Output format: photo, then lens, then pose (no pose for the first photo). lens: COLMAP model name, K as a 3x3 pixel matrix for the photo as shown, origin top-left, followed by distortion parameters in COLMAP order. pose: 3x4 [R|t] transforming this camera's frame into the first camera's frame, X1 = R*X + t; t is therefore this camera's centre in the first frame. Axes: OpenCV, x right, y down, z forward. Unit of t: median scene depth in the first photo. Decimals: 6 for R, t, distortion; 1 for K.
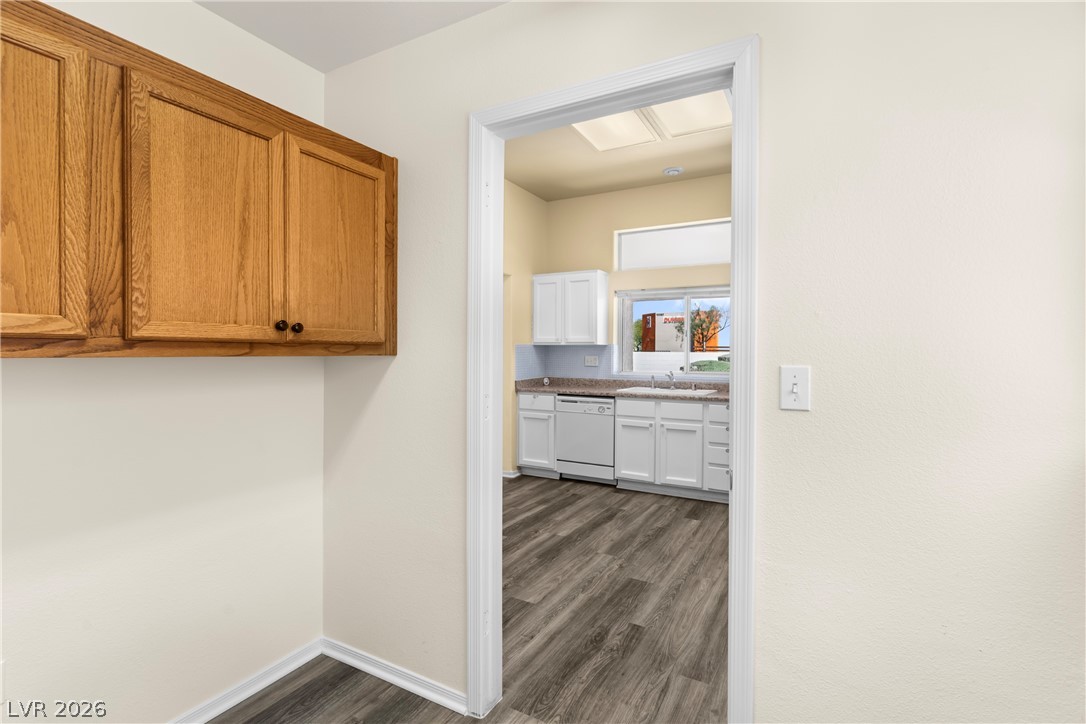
lens RADIAL K [[506.2, 0, 539.2], [0, 506.2, 357.6], [0, 0, 1]] dist [0.000417, -0.000334]
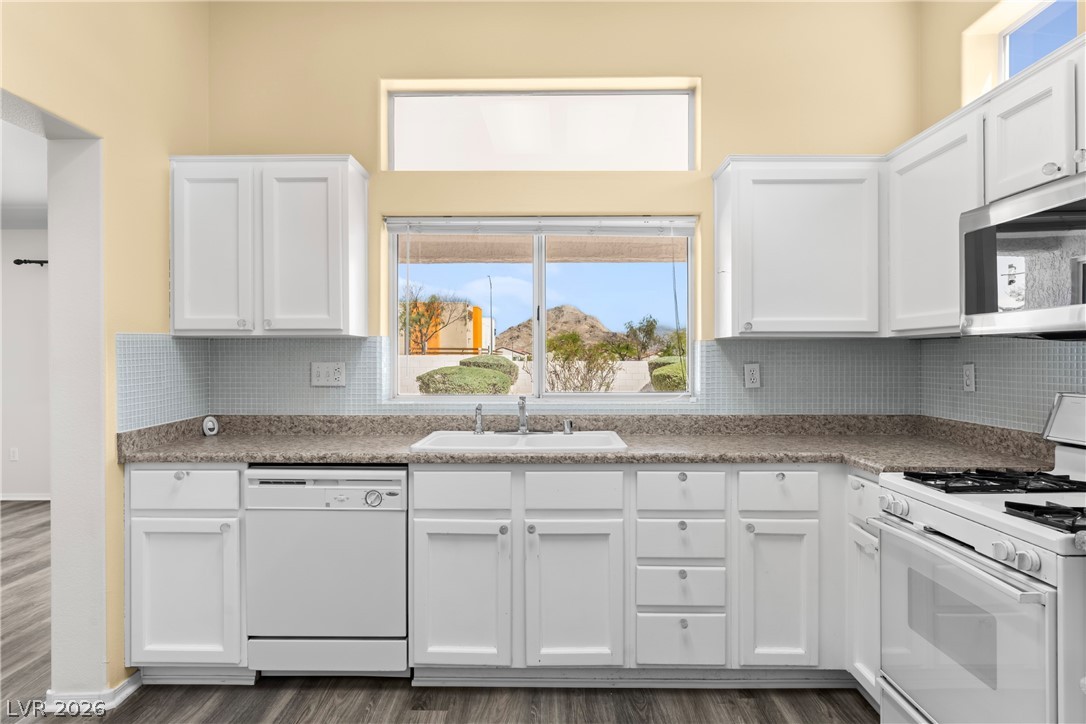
lens RADIAL K [[668.0, 0, 548.2], [0, 668.0, 357.2], [0, 0, 1]] dist [-0.010120, 0.001259]
pose [[0.875539, -0.006197, 0.483107, -0.007146], [0.010120, 0.999934, -0.005515, -0.002766], [-0.483041, 0.009718, 0.875544, 0.429684]]
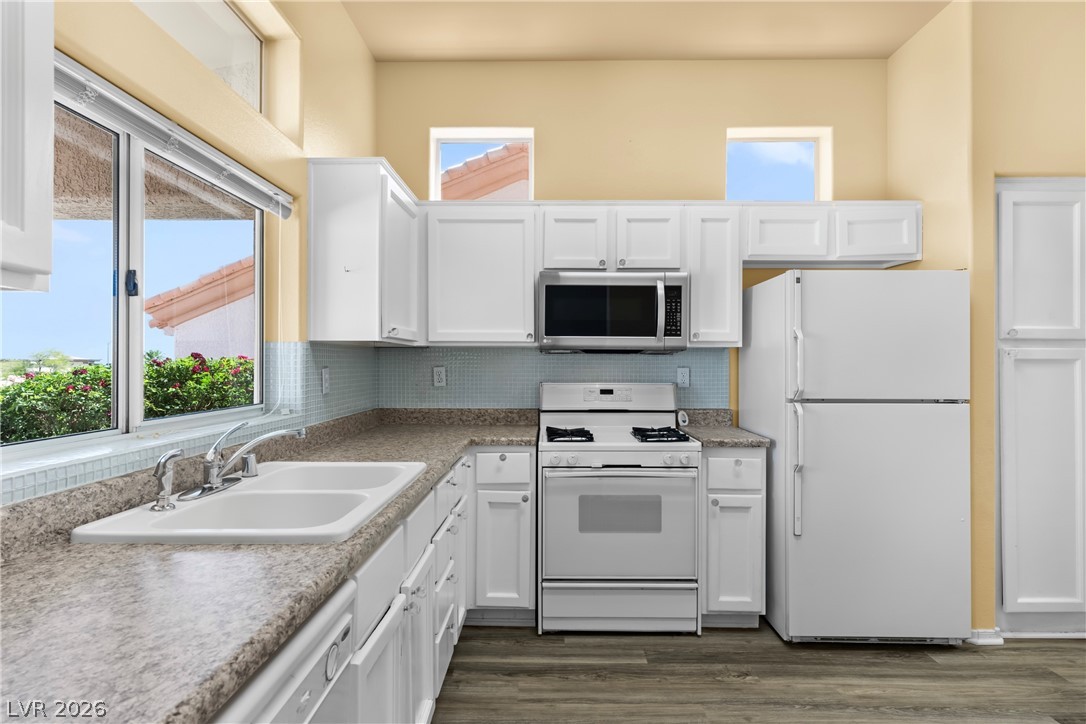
lens RADIAL K [[596.0, 0, 546.3], [0, 596.0, 361.3], [0, 0, 1]] dist [0.001347, 0.001166]
pose [[-0.482271, -0.005041, 0.876007, -0.095565], [0.002524, 0.999971, 0.007144, -0.007159], [-0.876018, 0.005656, -0.482245, 0.931919]]
